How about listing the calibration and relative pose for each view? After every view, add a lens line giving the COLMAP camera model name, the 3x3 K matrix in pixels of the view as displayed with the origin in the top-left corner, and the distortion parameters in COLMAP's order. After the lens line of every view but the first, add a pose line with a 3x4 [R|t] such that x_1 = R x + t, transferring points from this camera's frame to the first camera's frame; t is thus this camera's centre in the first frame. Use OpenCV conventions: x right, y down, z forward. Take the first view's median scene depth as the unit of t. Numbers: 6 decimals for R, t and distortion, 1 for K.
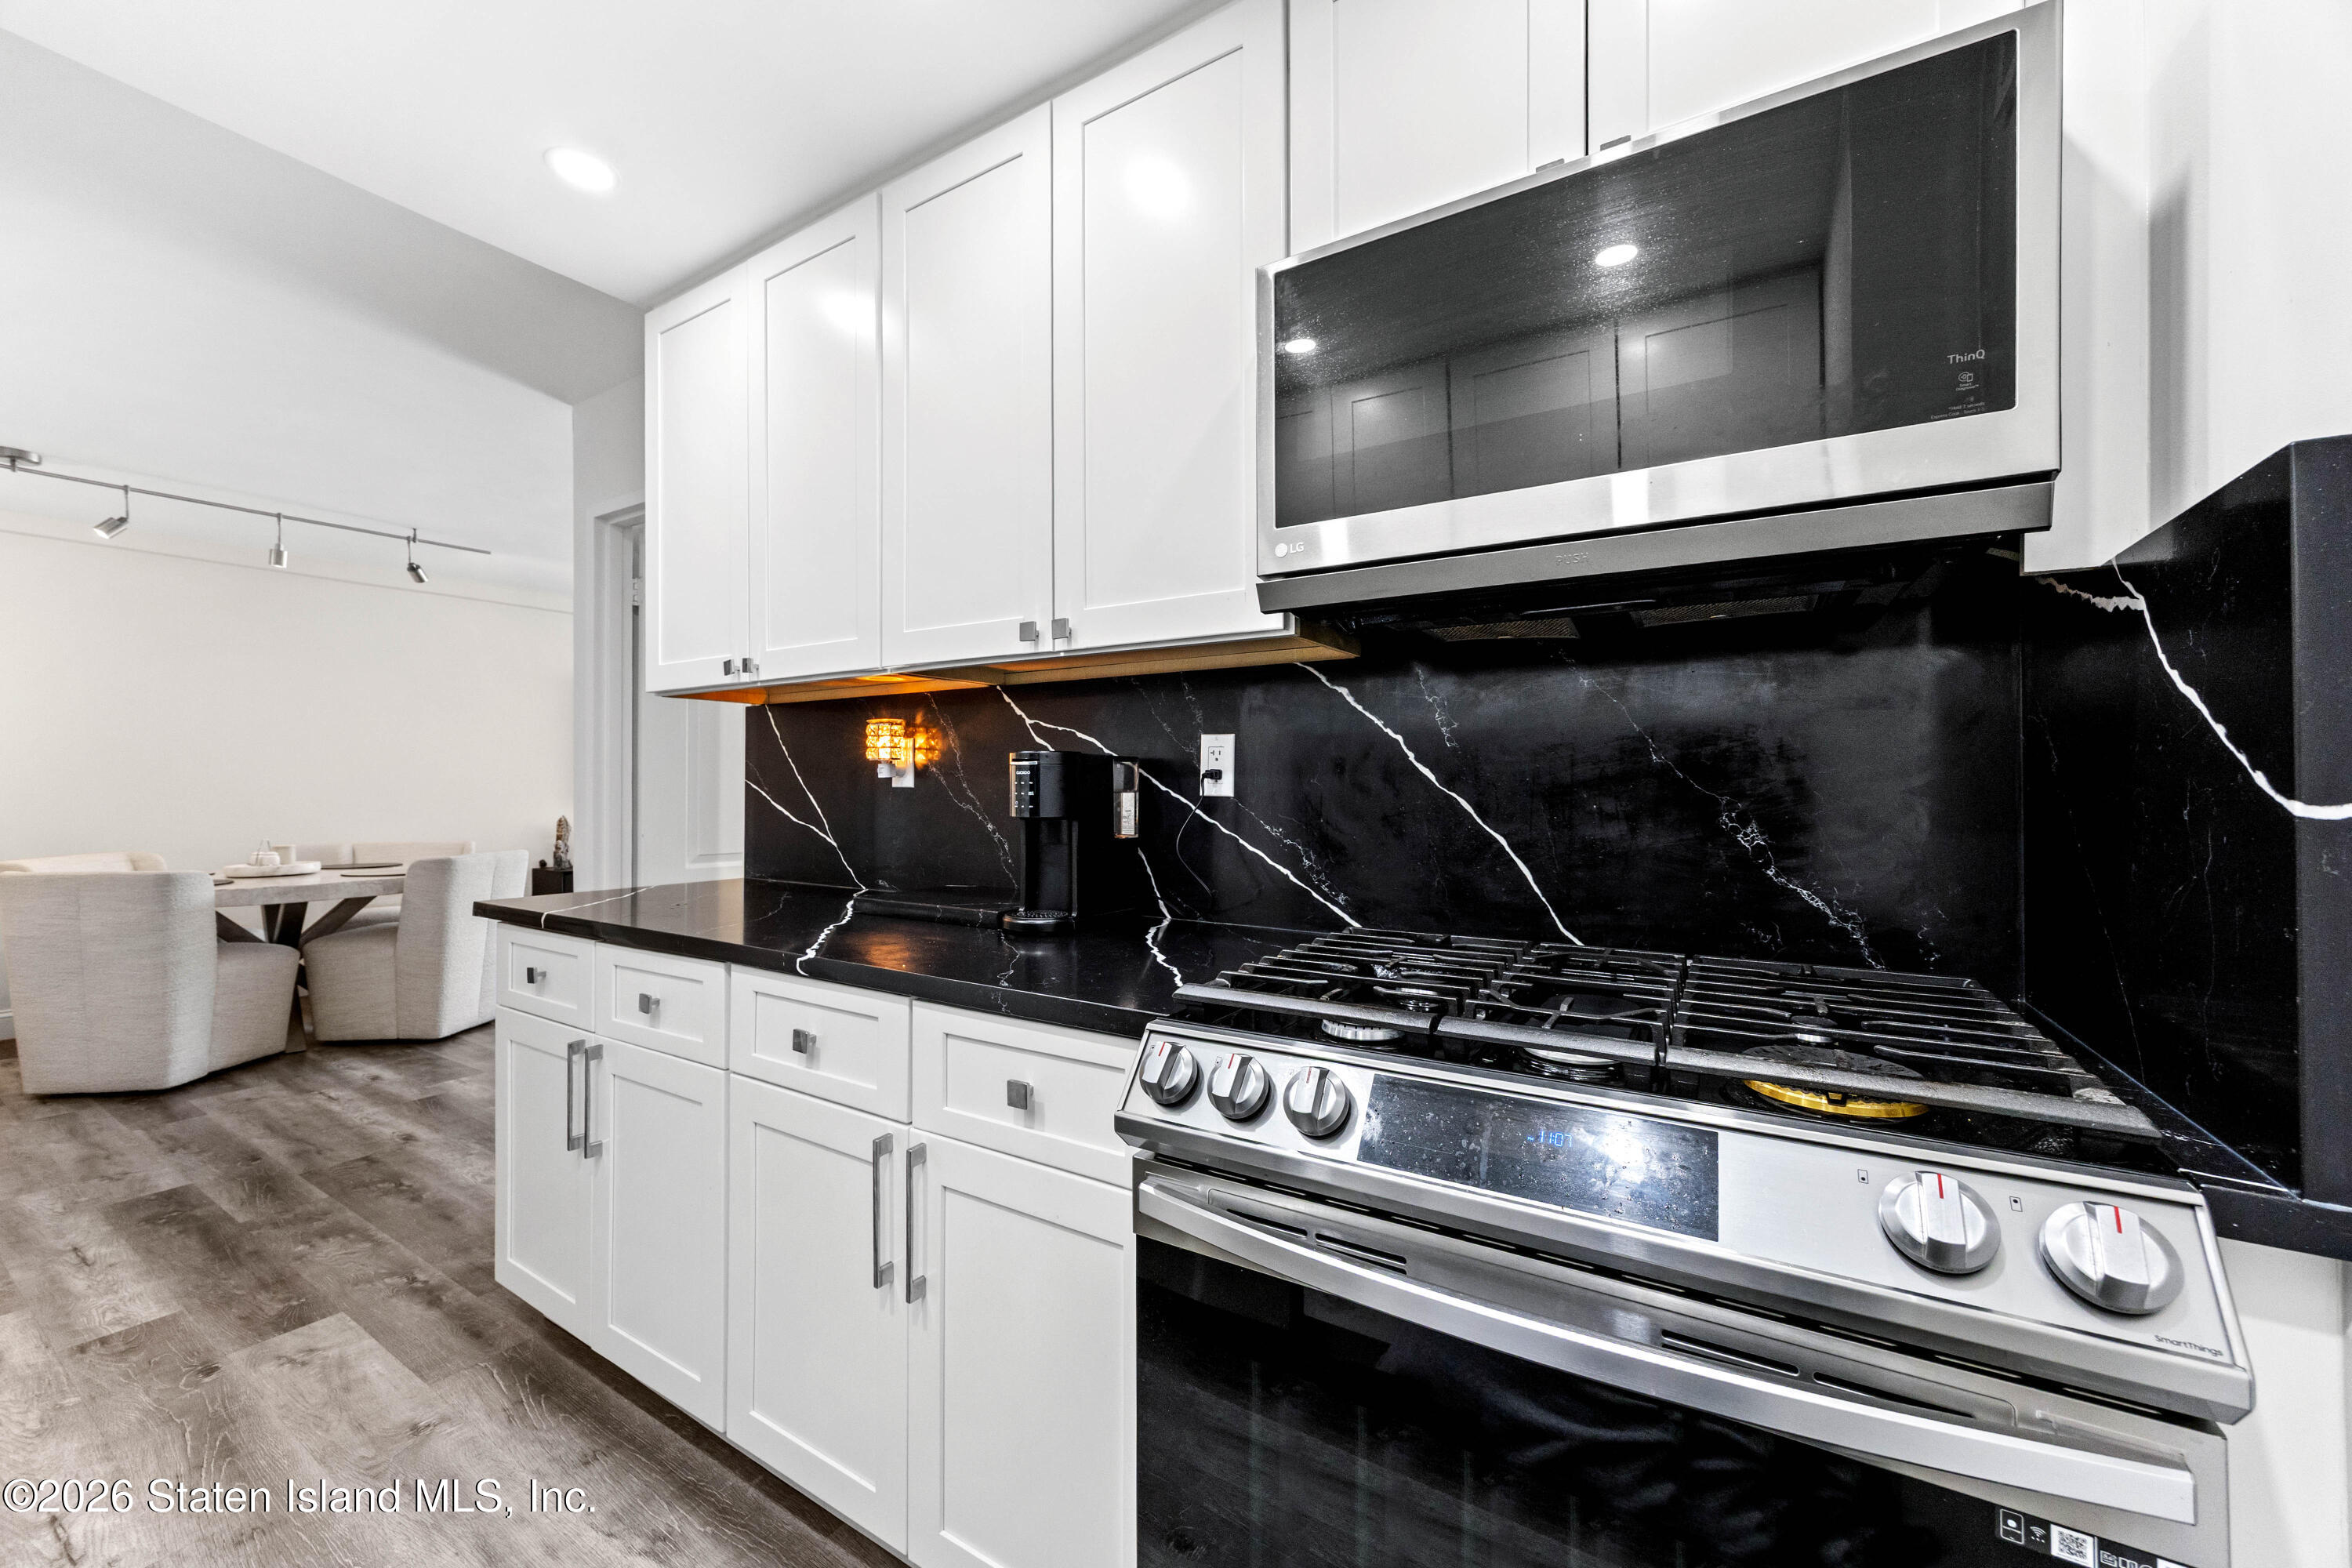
lens RADIAL K [[904.6, 0, 1166.3], [0, 904.6, 778.0], [0, 0, 1]] dist [0.002805, 0.000181]
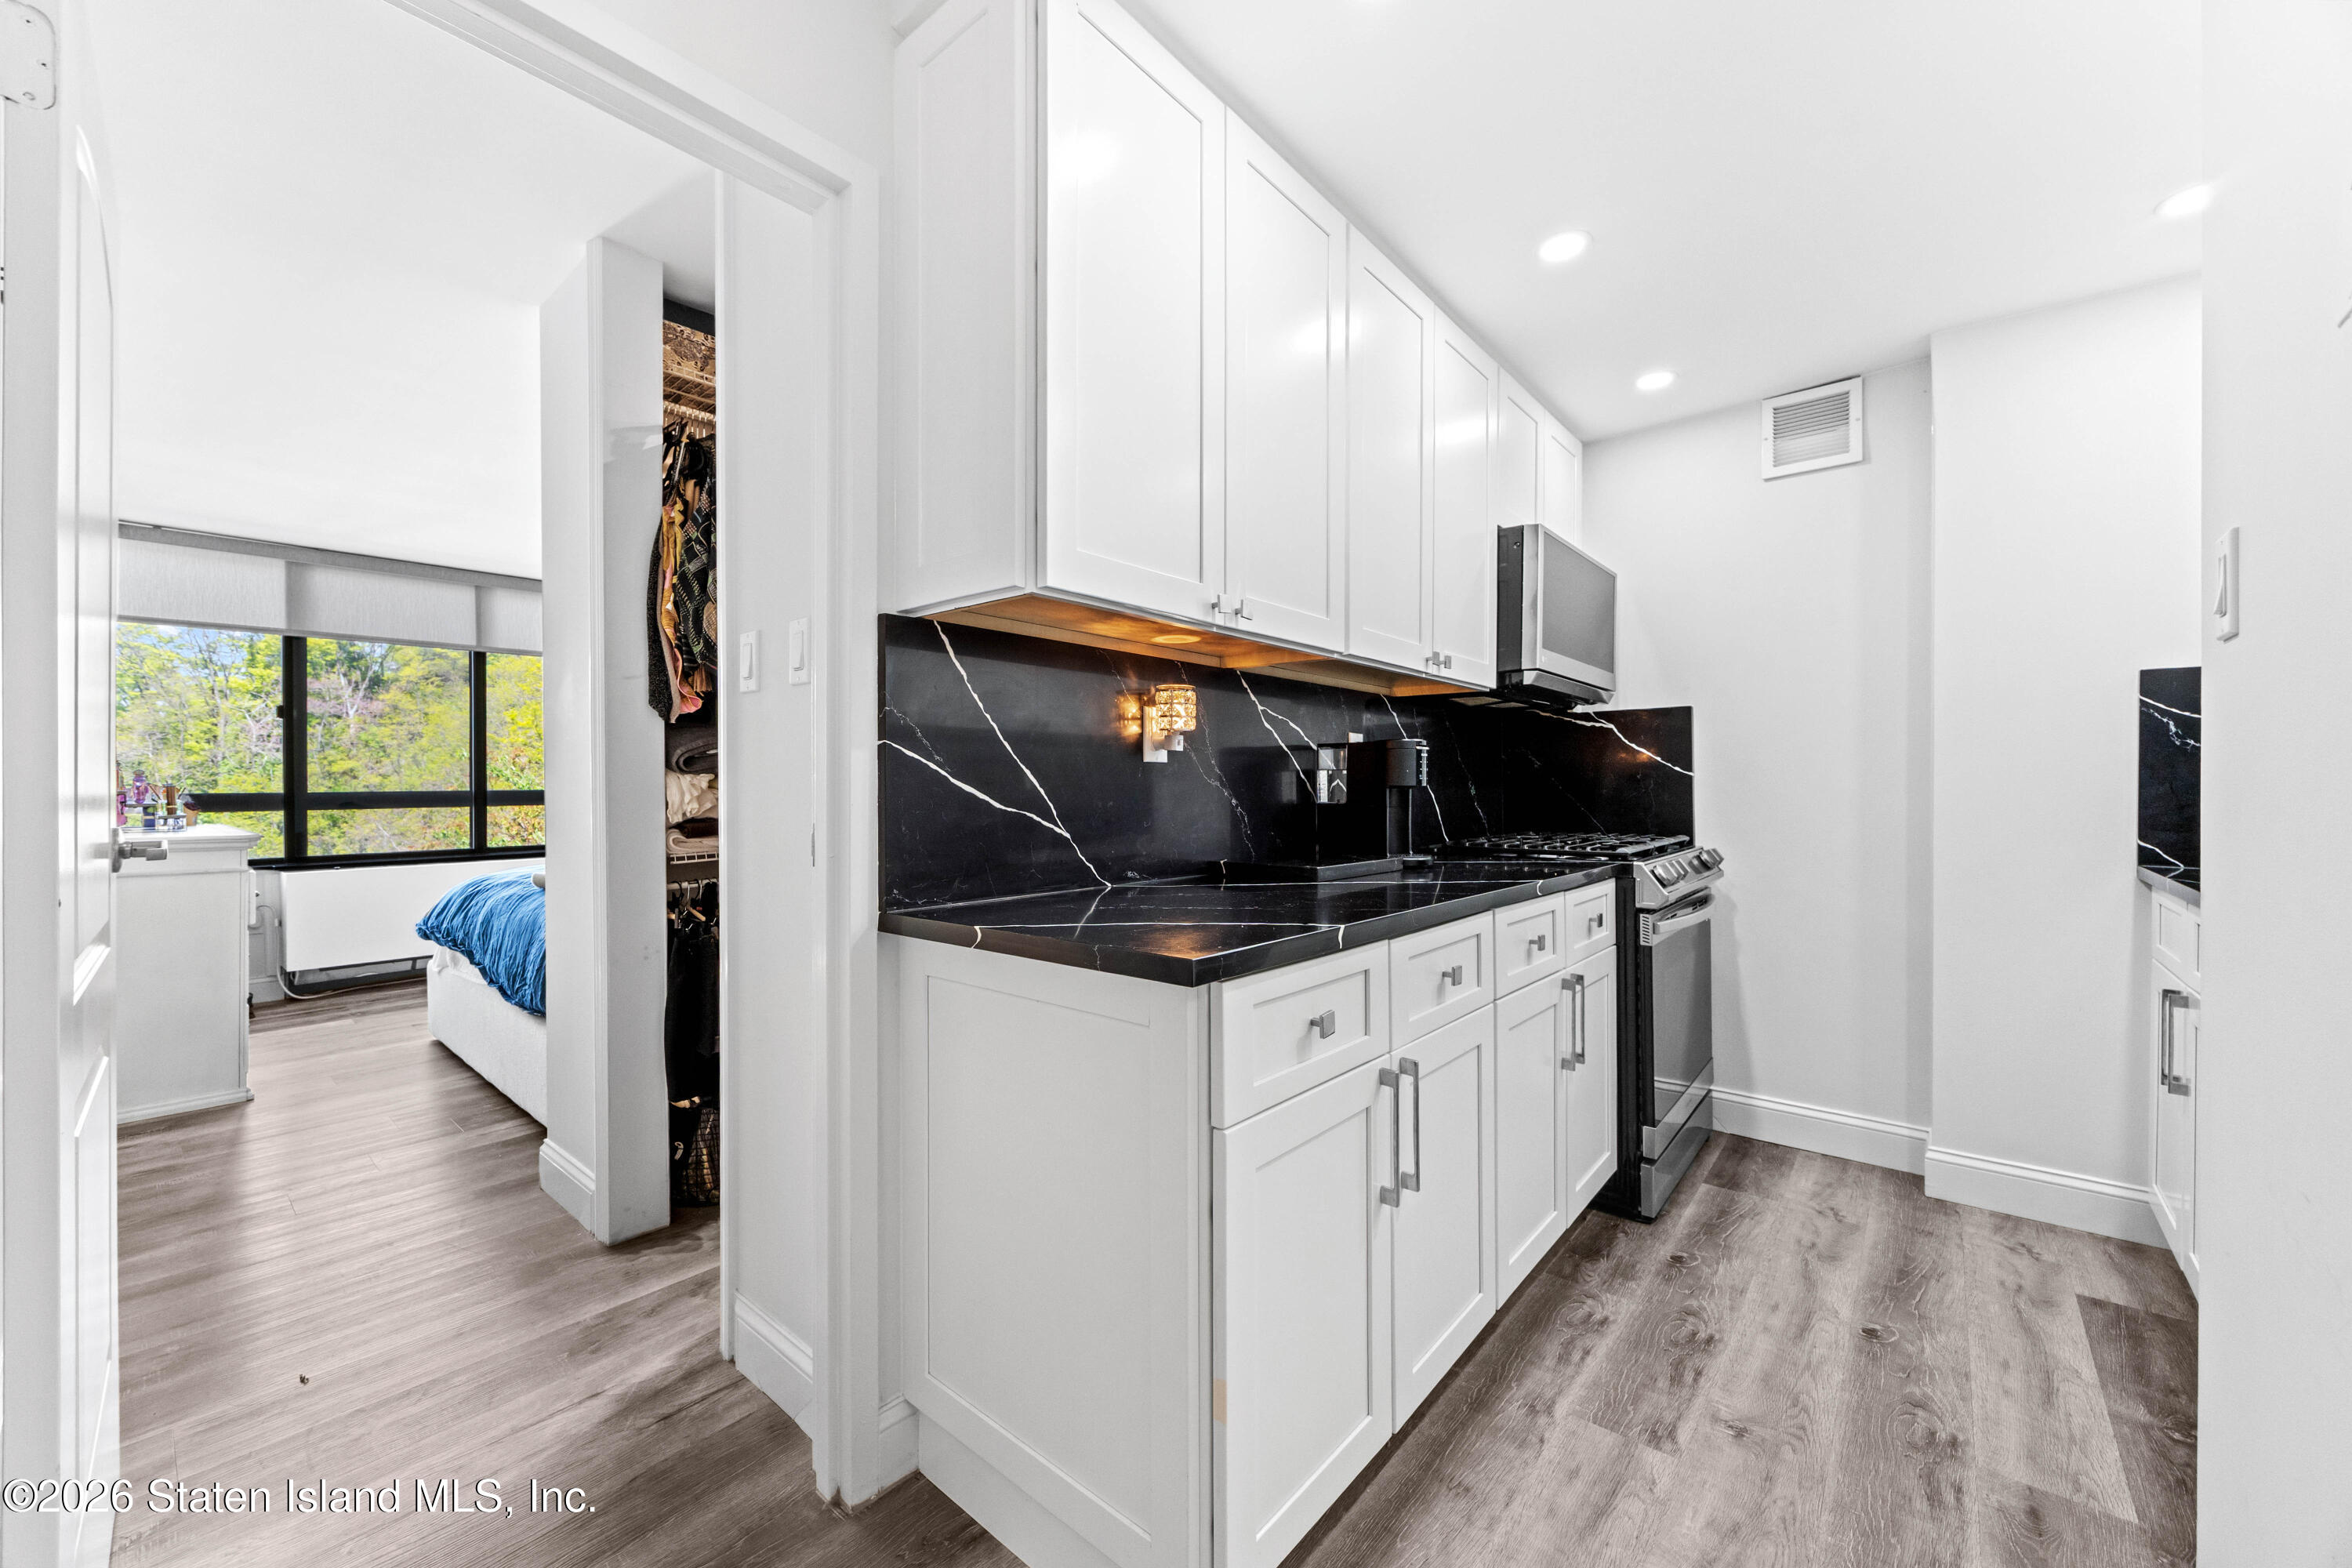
lens RADIAL K [[904.6, 0, 1157.9], [0, 904.6, 786.4], [0, 0, 1]] dist [0.002805, 0.000181]
pose [[0.144483, 0.000282, 0.989507, -1.405891], [-0.010797, 0.999941, 0.001291, 0.039090], [-0.989448, -0.010870, 0.144478, 1.044869]]
